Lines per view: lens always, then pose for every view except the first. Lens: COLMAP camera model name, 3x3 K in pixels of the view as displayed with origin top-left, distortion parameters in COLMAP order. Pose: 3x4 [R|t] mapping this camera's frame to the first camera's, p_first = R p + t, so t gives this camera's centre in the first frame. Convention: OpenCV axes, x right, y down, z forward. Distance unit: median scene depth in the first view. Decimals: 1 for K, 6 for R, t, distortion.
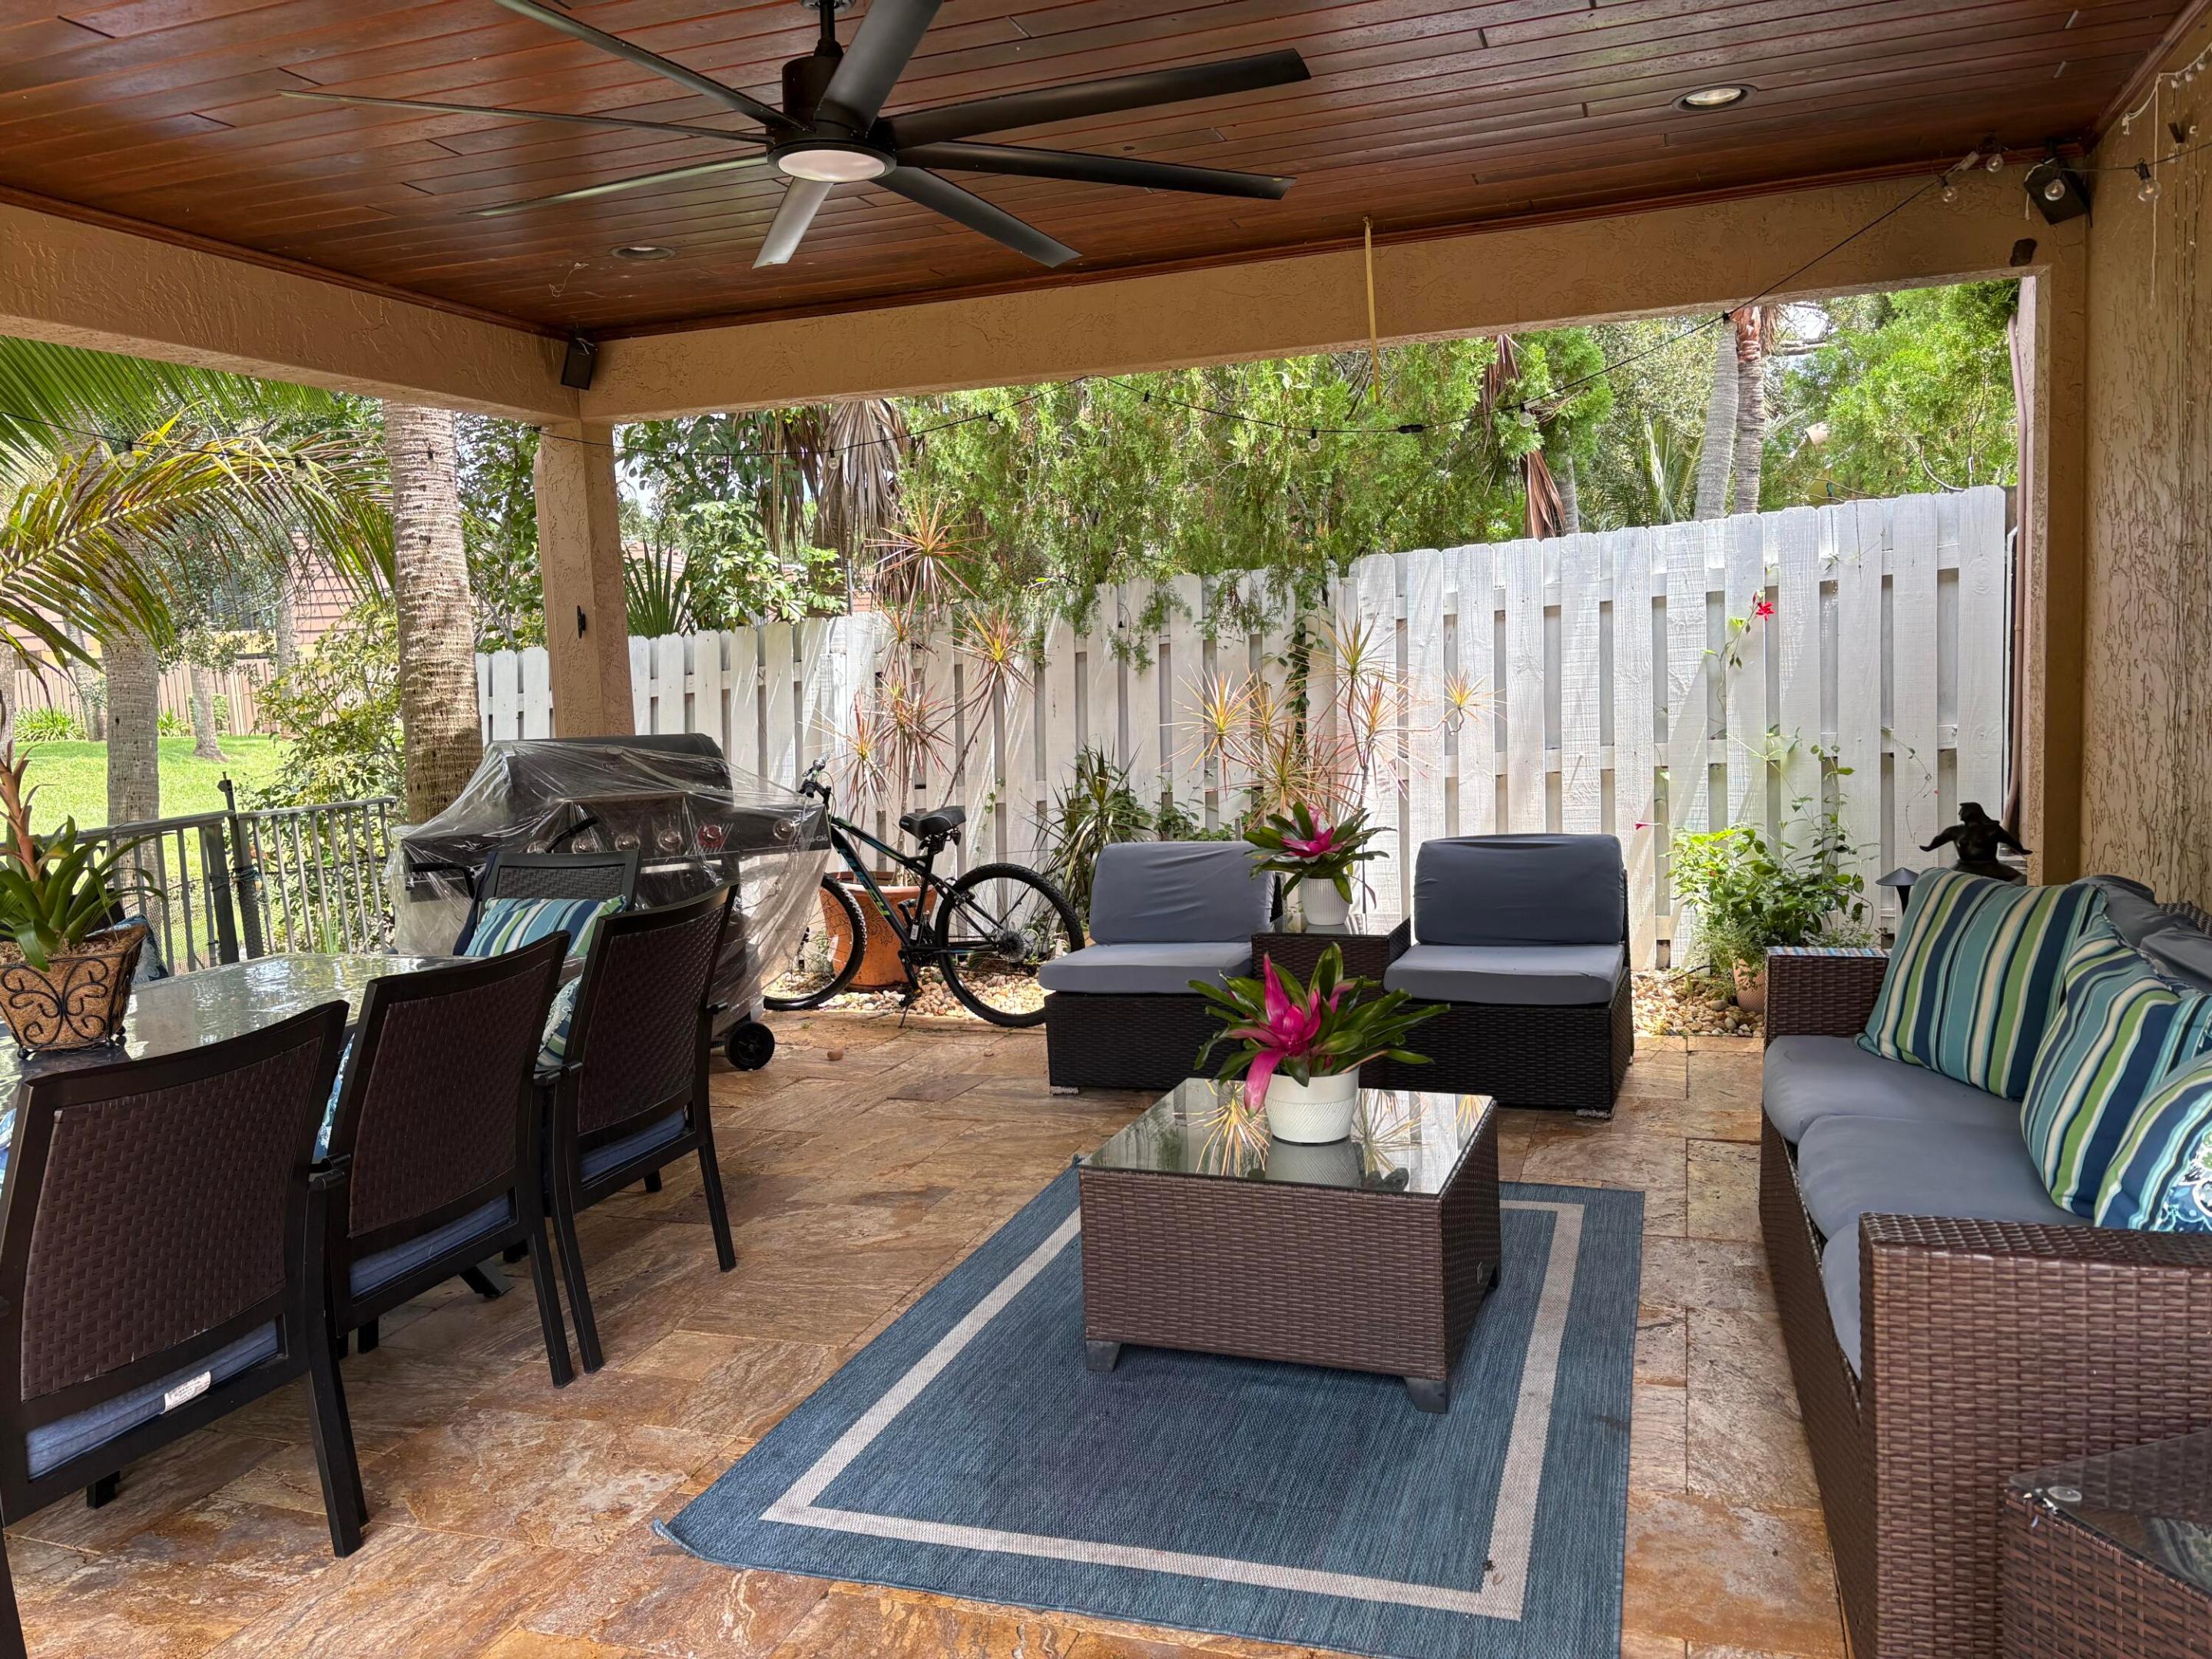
lens RADIAL K [[1688.5, 0, 1106.0], [0, 1688.5, 829.5], [0, 0, 1]] dist [0.035643, -0.054518]
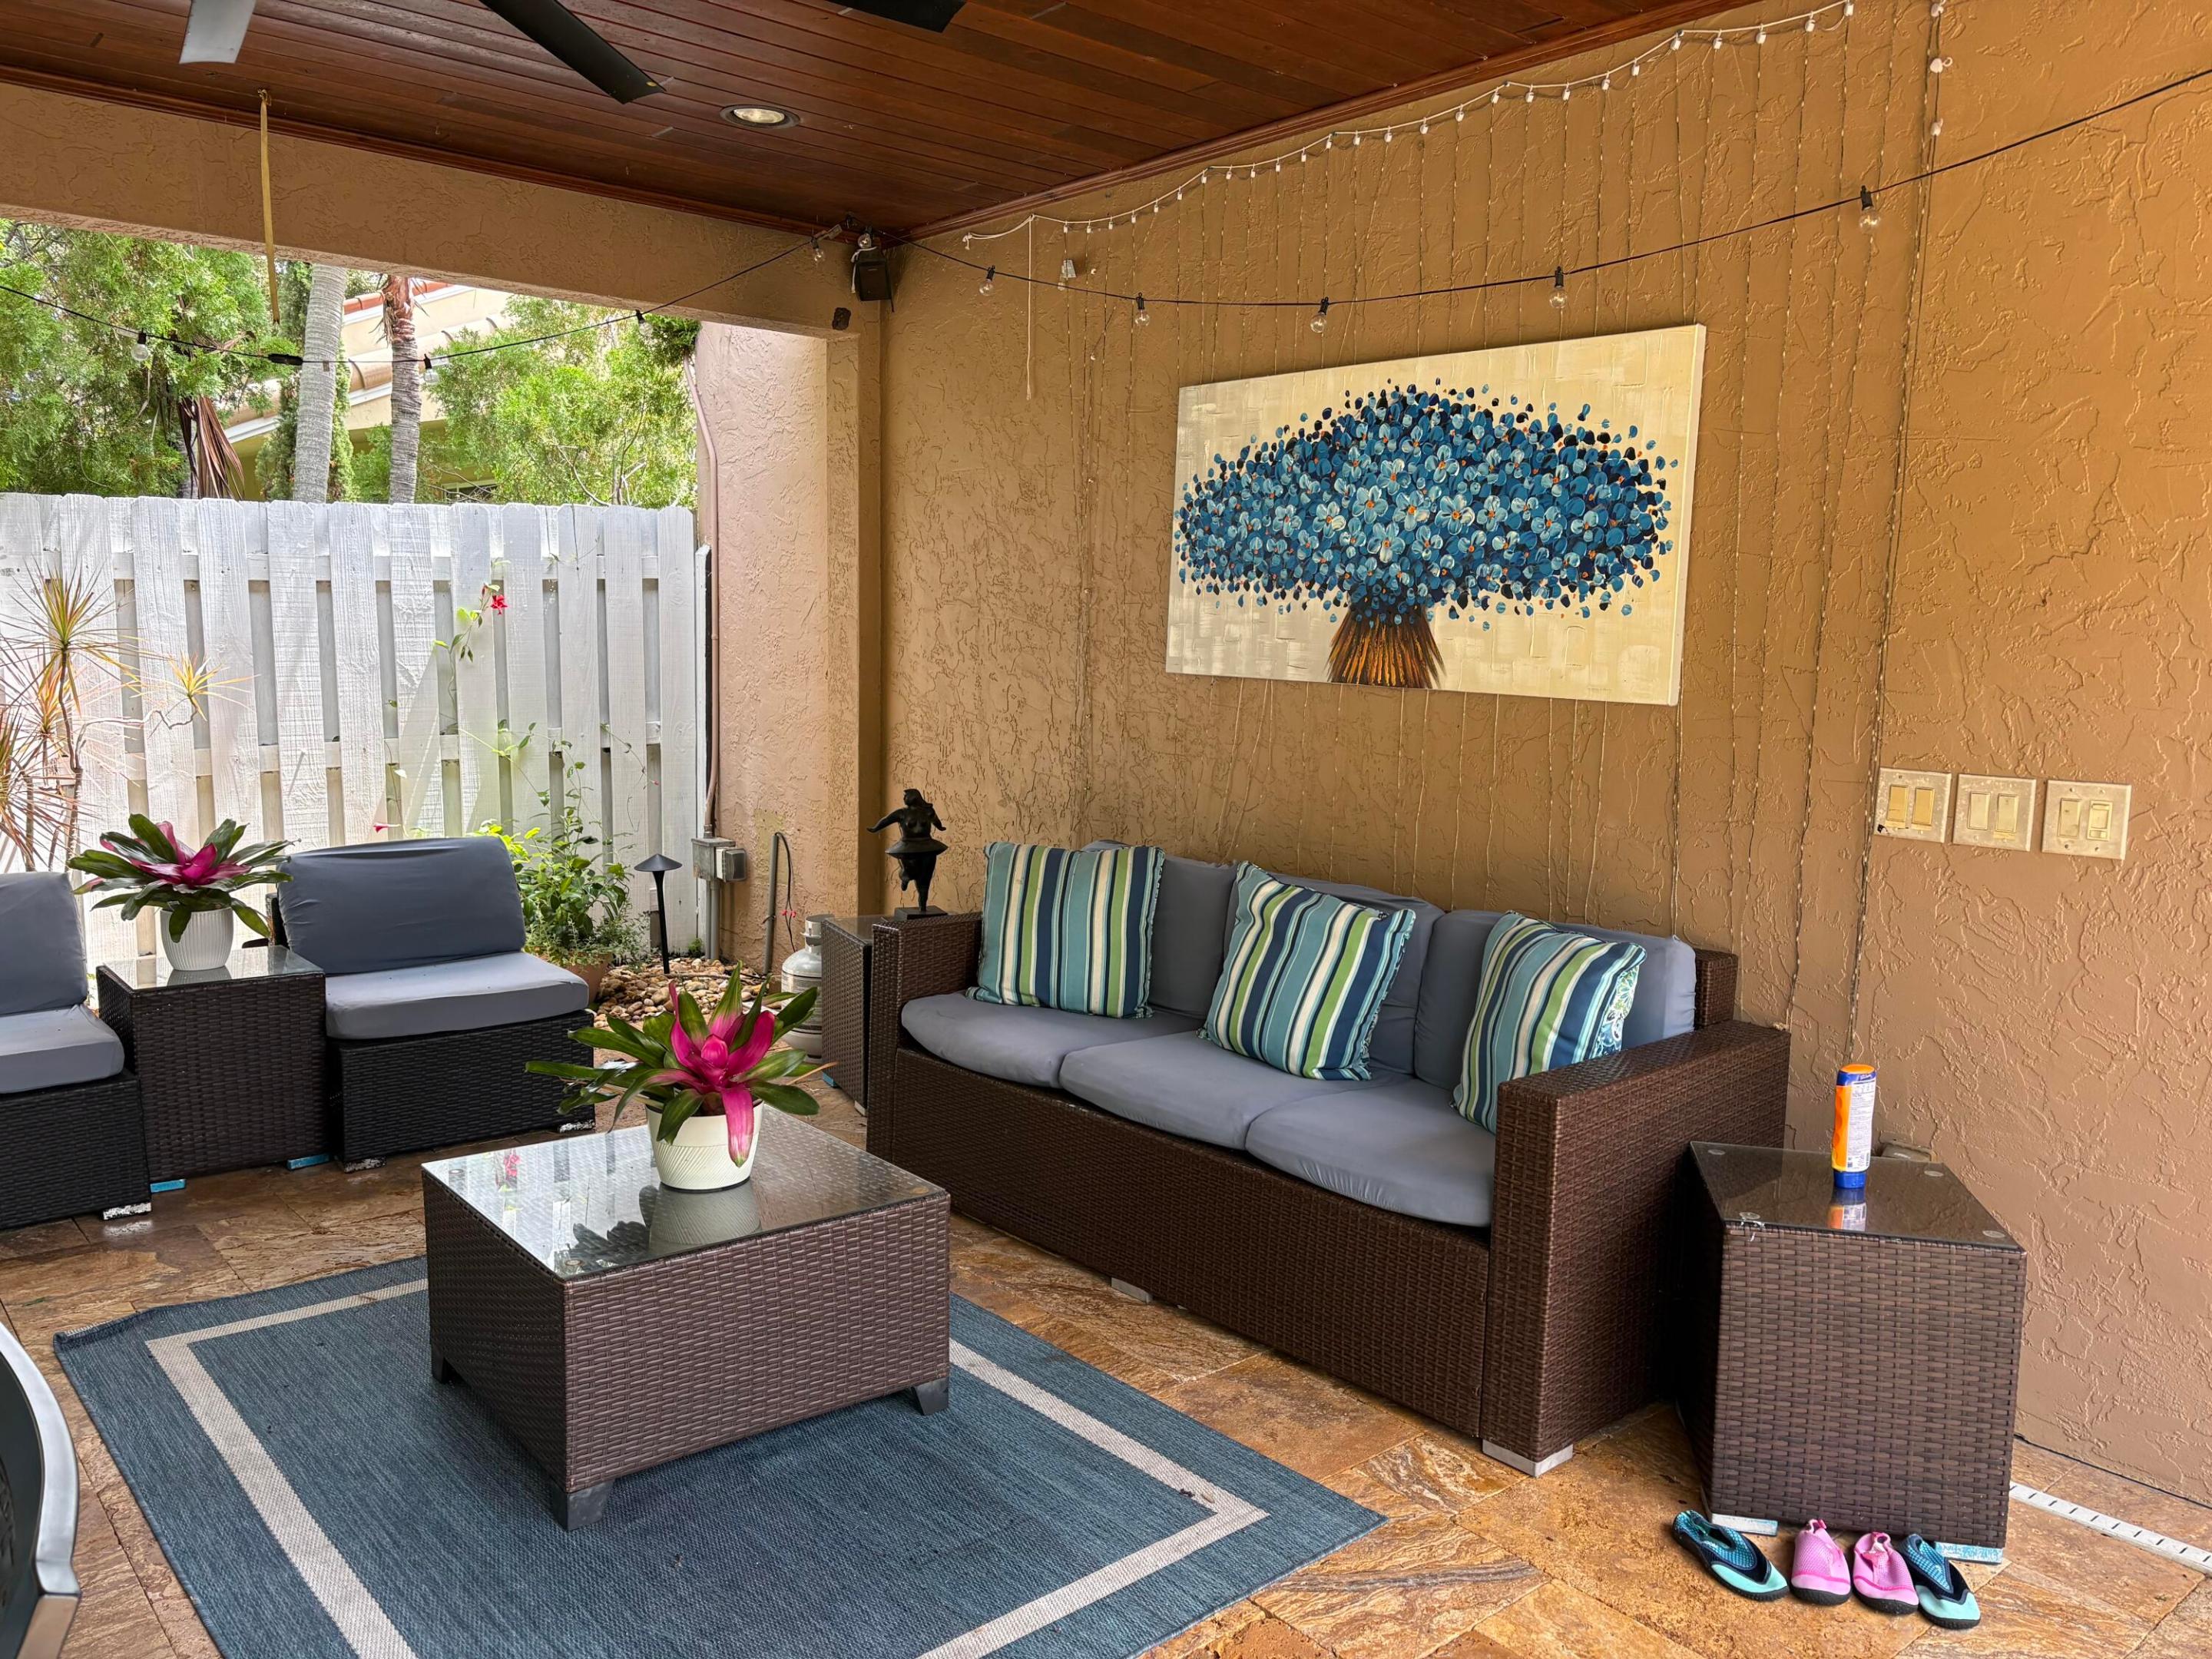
lens RADIAL K [[1663.3, 0, 1106.0], [0, 1663.3, 829.5], [0, 0, 1]] dist [0.110113, -0.115581]
pose [[0.501089, -0.046498, 0.864146, -0.283708], [0.044989, 0.998605, 0.027645, -0.008960], [-0.864225, 0.025025, 0.502482, 0.194696]]
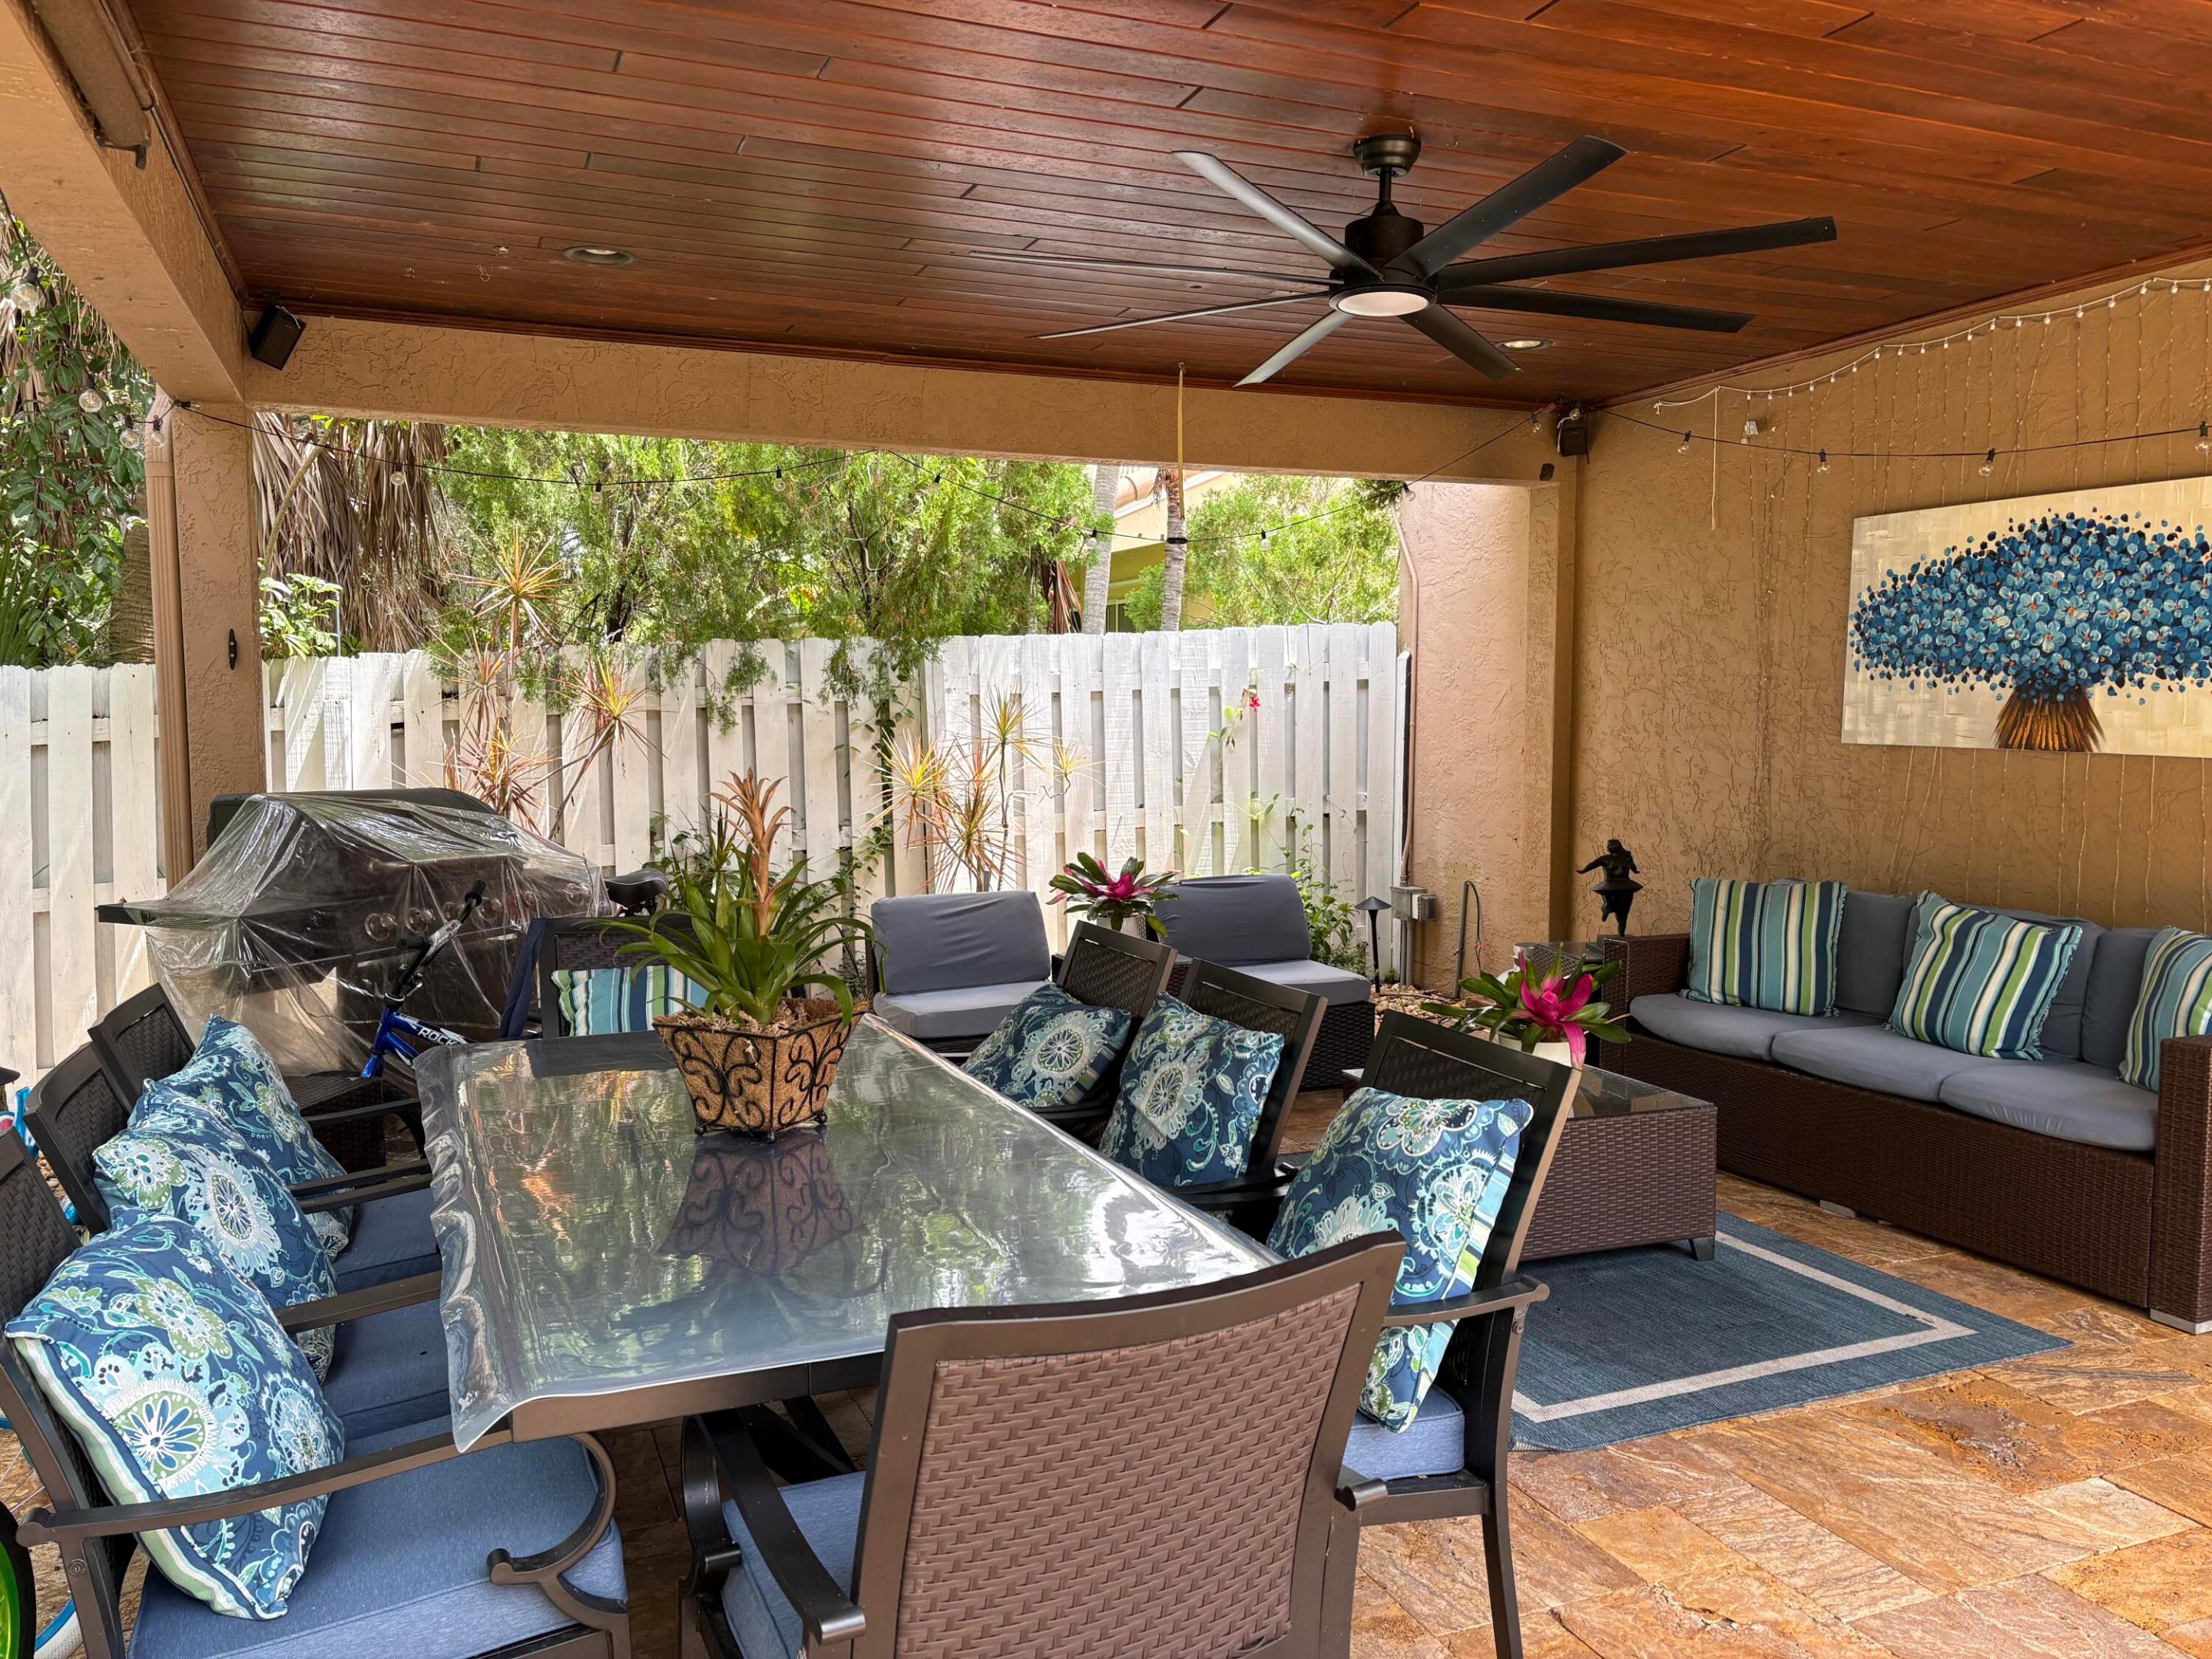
lens RADIAL K [[1682.1, 0, 1106.0], [0, 1682.1, 829.5], [0, 0, 1]] dist [0.042662, -0.022239]
pose [[0.744269, -0.003312, 0.667872, -0.536120], [0.035930, 0.998738, -0.035088, 0.007497], [-0.666913, 0.050112, 0.743449, 0.125234]]
